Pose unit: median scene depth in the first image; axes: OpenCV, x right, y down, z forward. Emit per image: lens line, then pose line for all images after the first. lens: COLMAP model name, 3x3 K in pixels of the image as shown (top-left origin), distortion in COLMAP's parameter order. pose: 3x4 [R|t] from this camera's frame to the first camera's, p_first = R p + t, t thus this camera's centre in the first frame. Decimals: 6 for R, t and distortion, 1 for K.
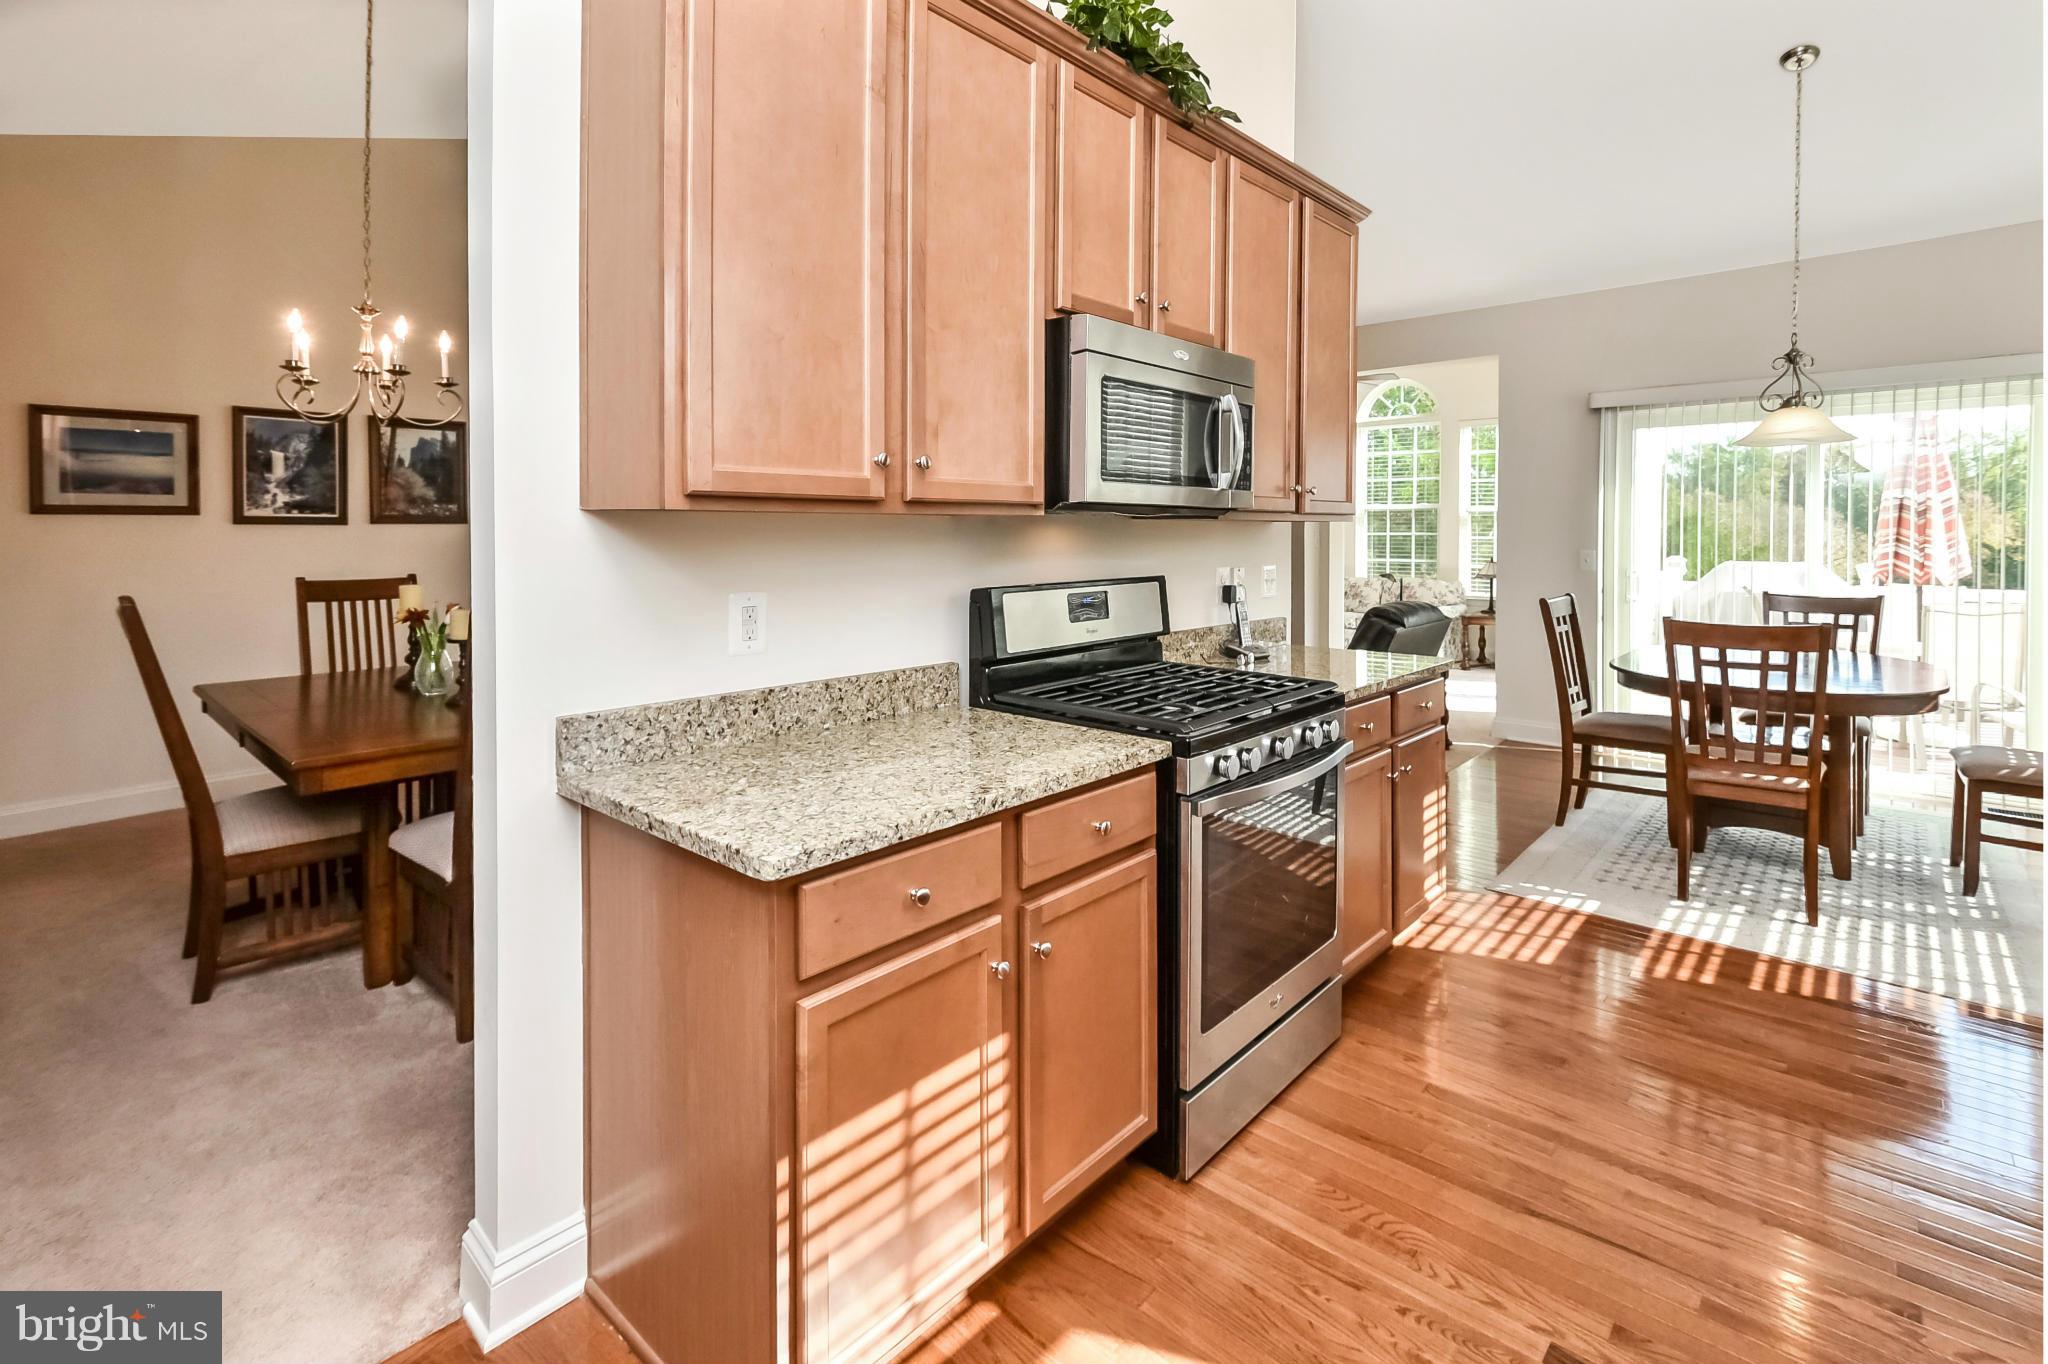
lens RADIAL K [[966.8, 0, 1025.6], [0, 966.8, 540.5], [0, 0, 1]] dist [0.013598, -0.000997]
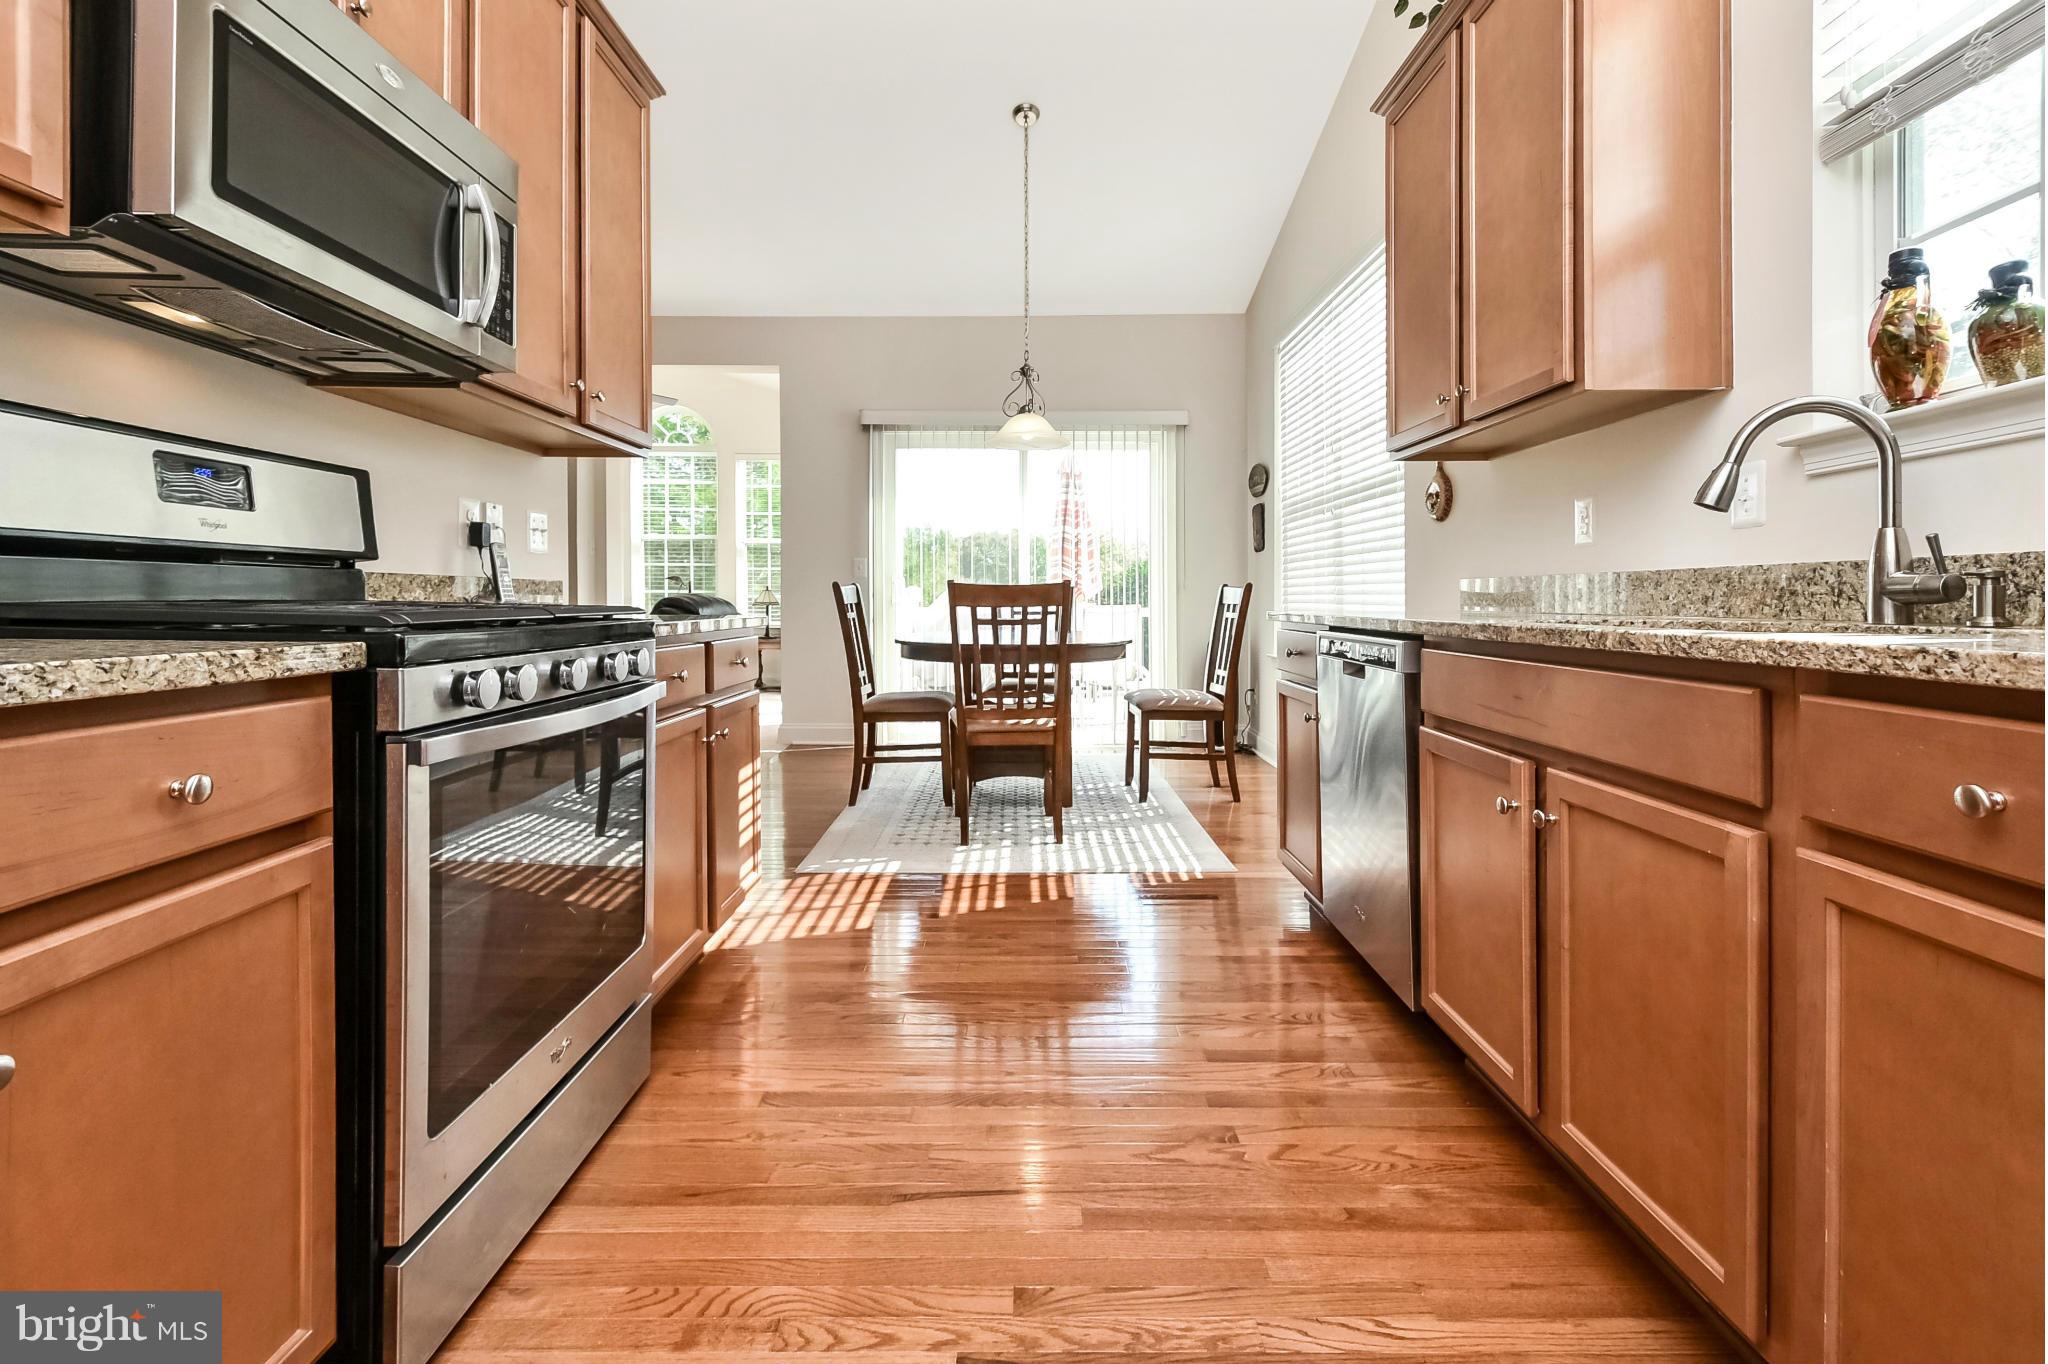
lens RADIAL K [[950.6, 0, 1024.4], [0, 950.6, 609.9], [0, 0, 1]] dist [0.013798, 0.000182]
pose [[0.748116, -0.008820, 0.663509, 0.041426], [0.003474, 0.999950, 0.009376, 0.112864], [-0.663559, -0.004709, 0.748109, 0.199720]]
